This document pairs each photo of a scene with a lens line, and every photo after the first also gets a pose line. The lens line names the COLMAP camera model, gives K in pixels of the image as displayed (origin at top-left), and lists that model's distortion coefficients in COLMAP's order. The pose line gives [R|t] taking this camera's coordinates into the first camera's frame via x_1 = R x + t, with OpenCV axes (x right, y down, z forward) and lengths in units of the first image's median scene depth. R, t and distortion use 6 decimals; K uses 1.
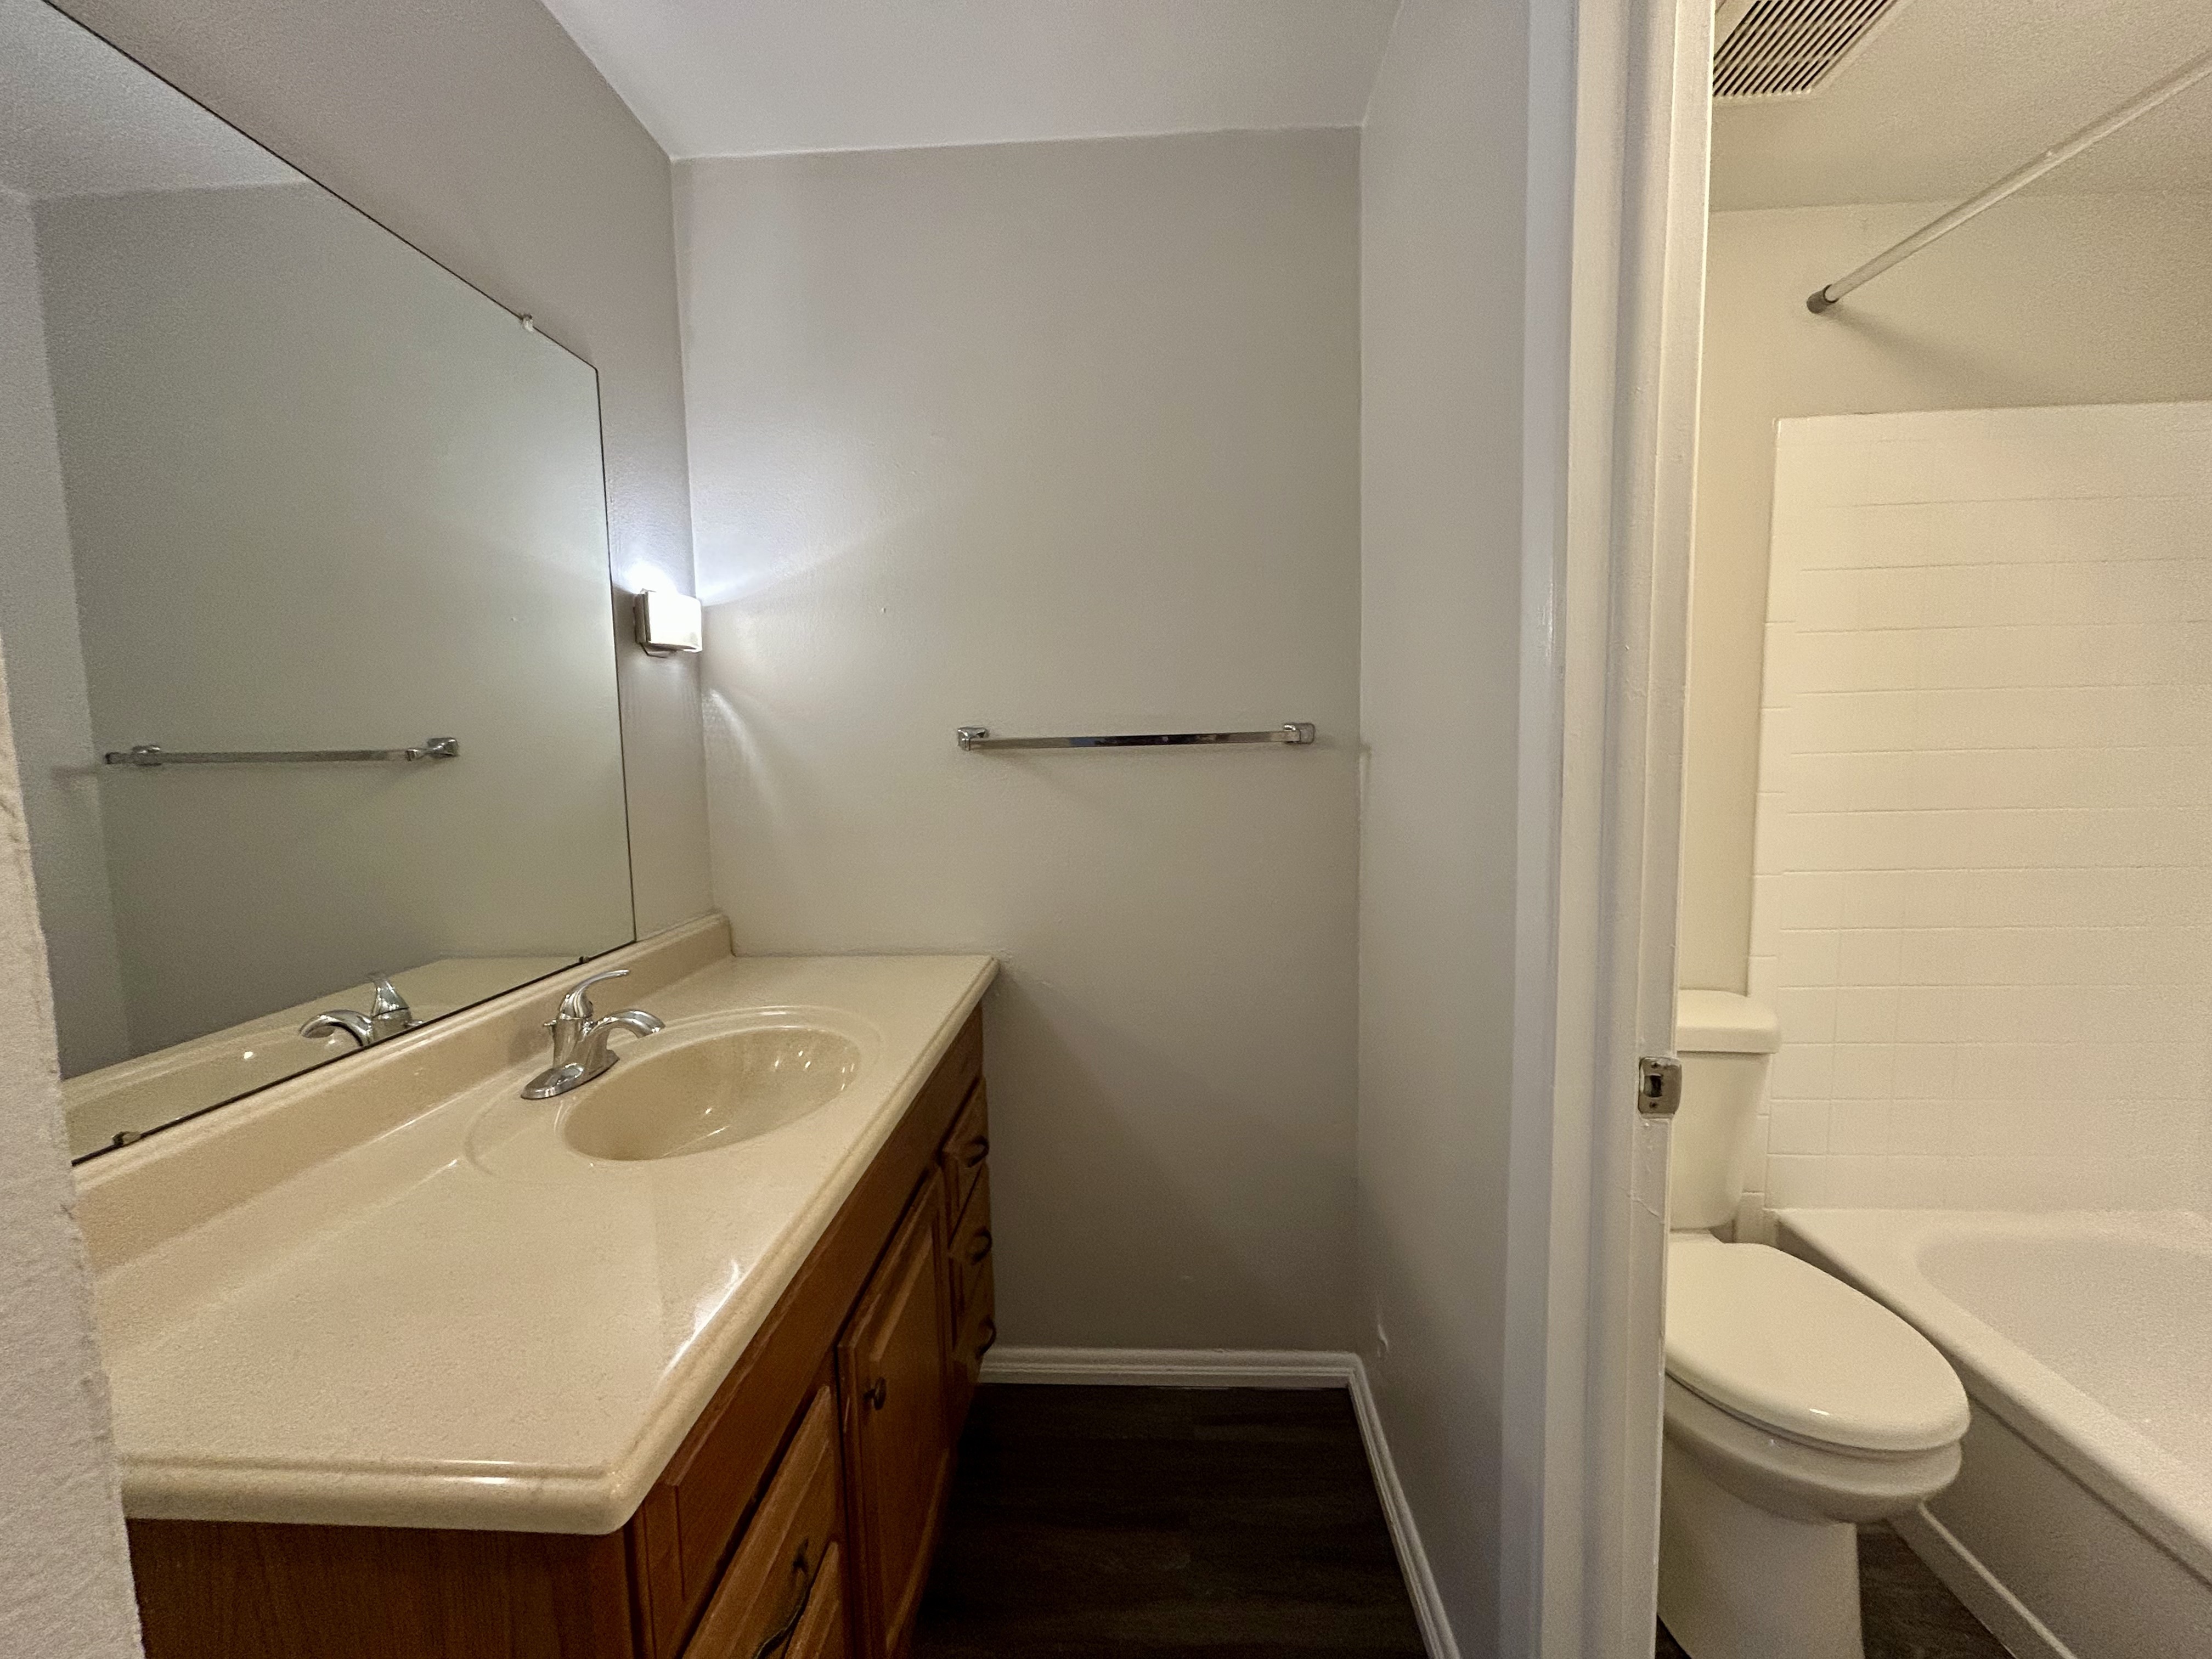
lens RADIAL K [[895.1, 0, 1097.3], [0, 895.1, 826.8], [0, 0, 1]] dist [0.001138, 0.000185]
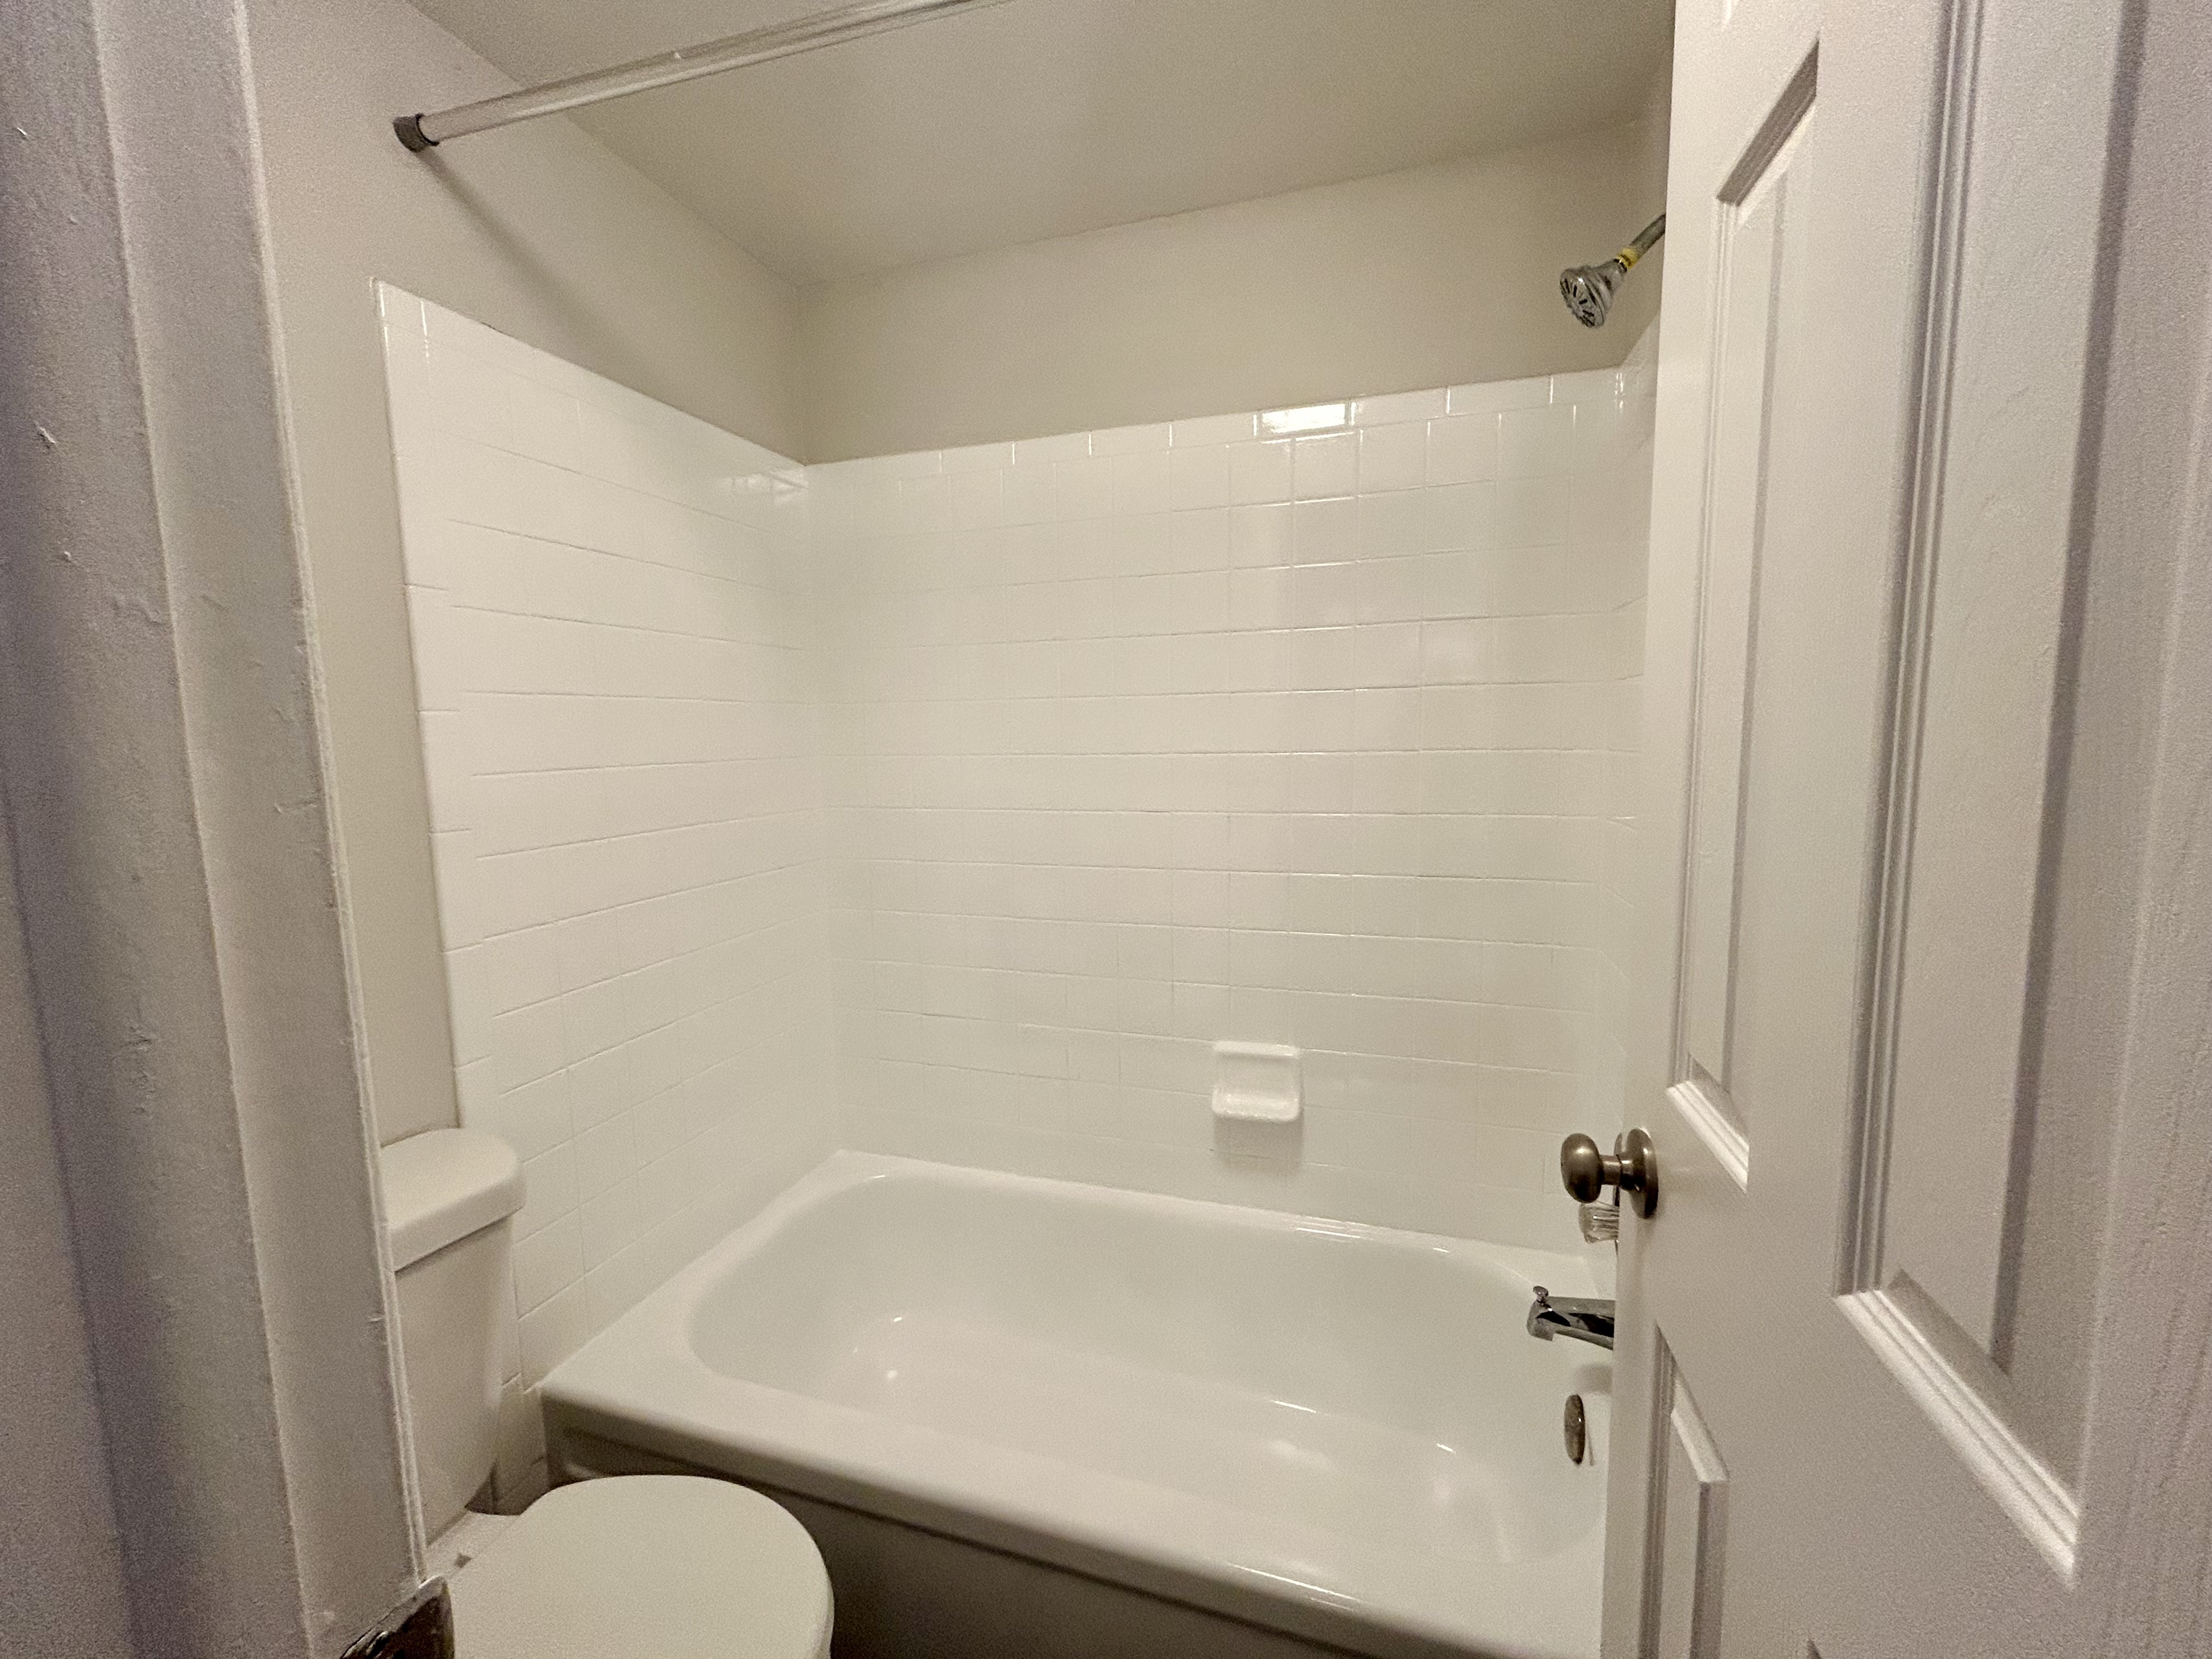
lens RADIAL K [[895.1, 0, 1097.3], [0, 895.1, 826.8], [0, 0, 1]] dist [0.001138, 0.000185]
pose [[0.256497, -0.089215, 0.962419, 0.219100], [0.105466, 0.992369, 0.063884, -0.034956], [-0.960774, 0.085117, 0.263949, 0.345195]]
